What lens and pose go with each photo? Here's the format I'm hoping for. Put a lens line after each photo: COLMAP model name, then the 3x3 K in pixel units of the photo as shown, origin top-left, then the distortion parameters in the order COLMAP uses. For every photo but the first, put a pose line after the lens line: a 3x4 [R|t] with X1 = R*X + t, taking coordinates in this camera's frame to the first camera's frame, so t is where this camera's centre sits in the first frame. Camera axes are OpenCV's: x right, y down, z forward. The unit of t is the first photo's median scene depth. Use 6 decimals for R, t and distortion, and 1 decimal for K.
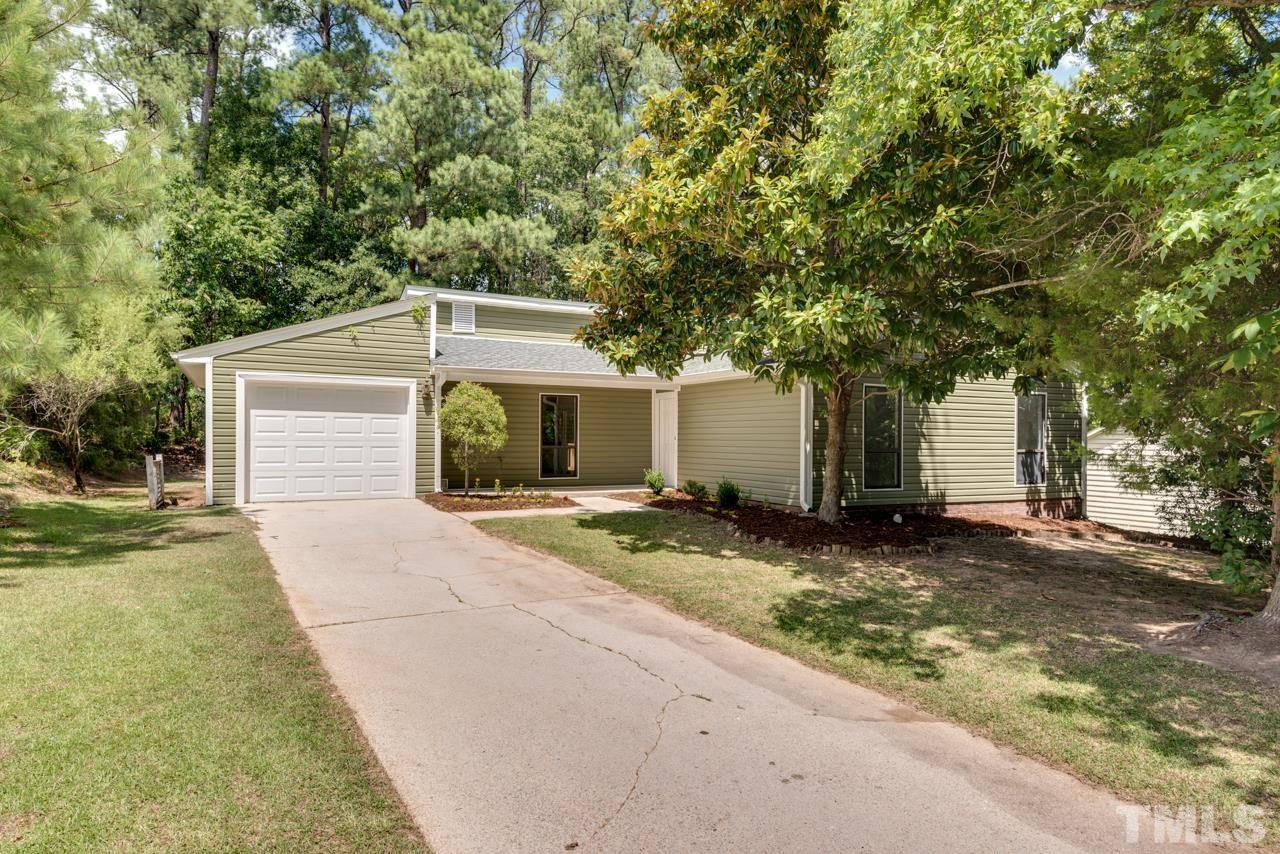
lens RADIAL K [[580.1, 0, 639.2], [0, 580.1, 411.2], [0, 0, 1]] dist [0.033663, -0.019915]
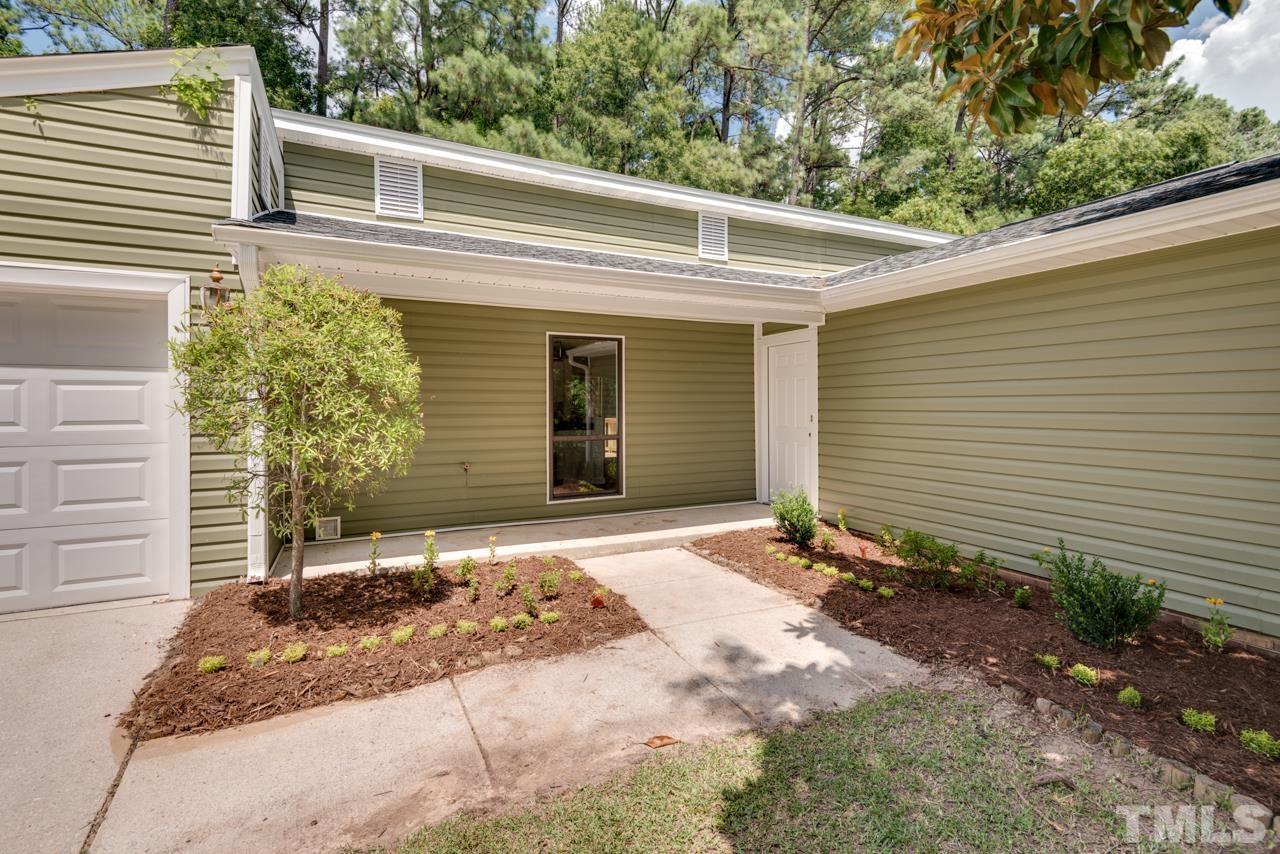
lens RADIAL K [[580.1, 0, 639.2], [0, 580.1, 411.2], [0, 0, 1]] dist [0.033663, -0.019915]
pose [[0.996507, -0.013125, -0.082474, -0.049571], [0.016596, 0.998999, 0.041549, 0.016390], [0.081846, -0.042772, 0.995727, 0.481342]]
